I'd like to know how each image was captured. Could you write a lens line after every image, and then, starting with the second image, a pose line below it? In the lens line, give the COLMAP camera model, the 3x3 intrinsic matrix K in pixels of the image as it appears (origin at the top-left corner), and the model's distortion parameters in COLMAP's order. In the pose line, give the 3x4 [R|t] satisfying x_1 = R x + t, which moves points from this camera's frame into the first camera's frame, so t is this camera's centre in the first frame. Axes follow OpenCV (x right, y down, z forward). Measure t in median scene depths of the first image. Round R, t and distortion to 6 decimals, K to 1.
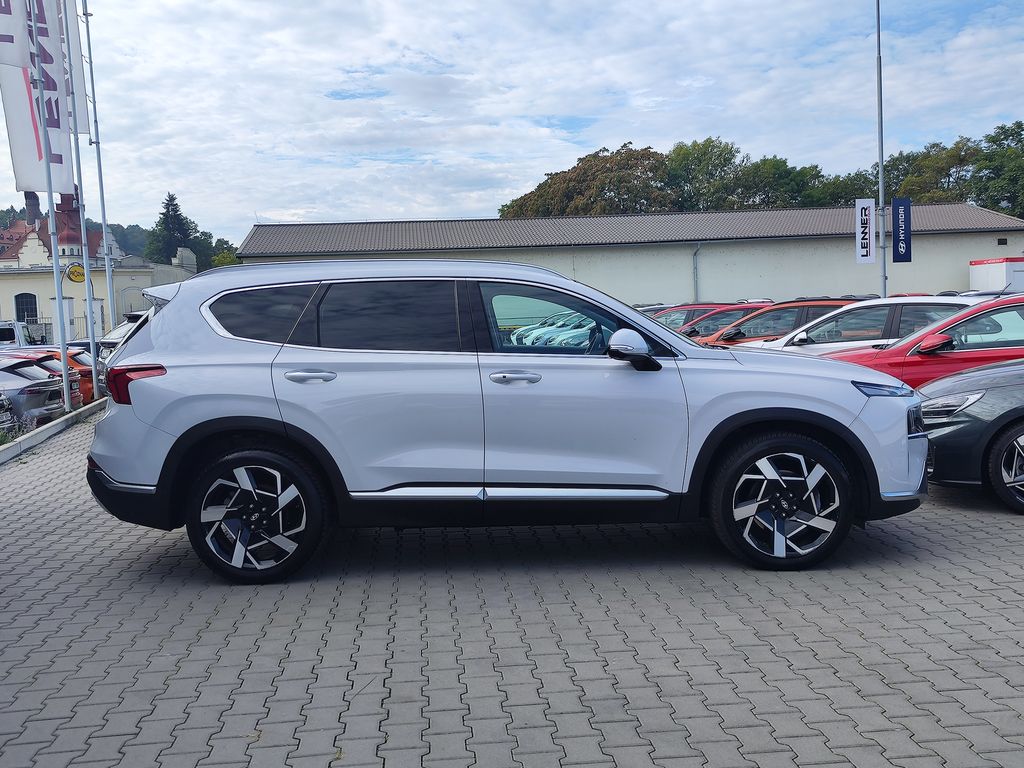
lens RADIAL K [[1058.0, 0, 512.0], [0, 1058.0, 384.0], [0, 0, 1]] dist [-0.000278, 0.008523]
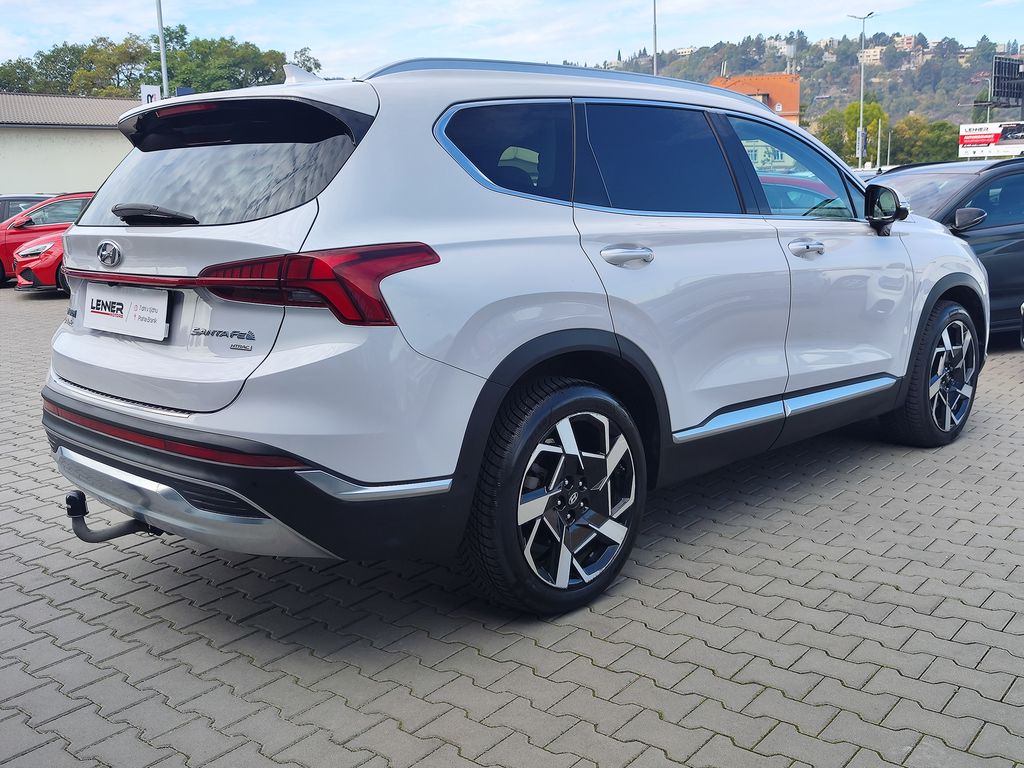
lens RADIAL K [[1052.0, 0, 495.1], [0, 1052.0, 375.4], [0, 0, 1]] dist [0.000737, -0.000015]
pose [[0.711037, -0.110769, 0.694375, -0.677056], [0.052866, 0.993140, 0.104295, -0.006216], [-0.701164, -0.037449, 0.712016, 0.616774]]
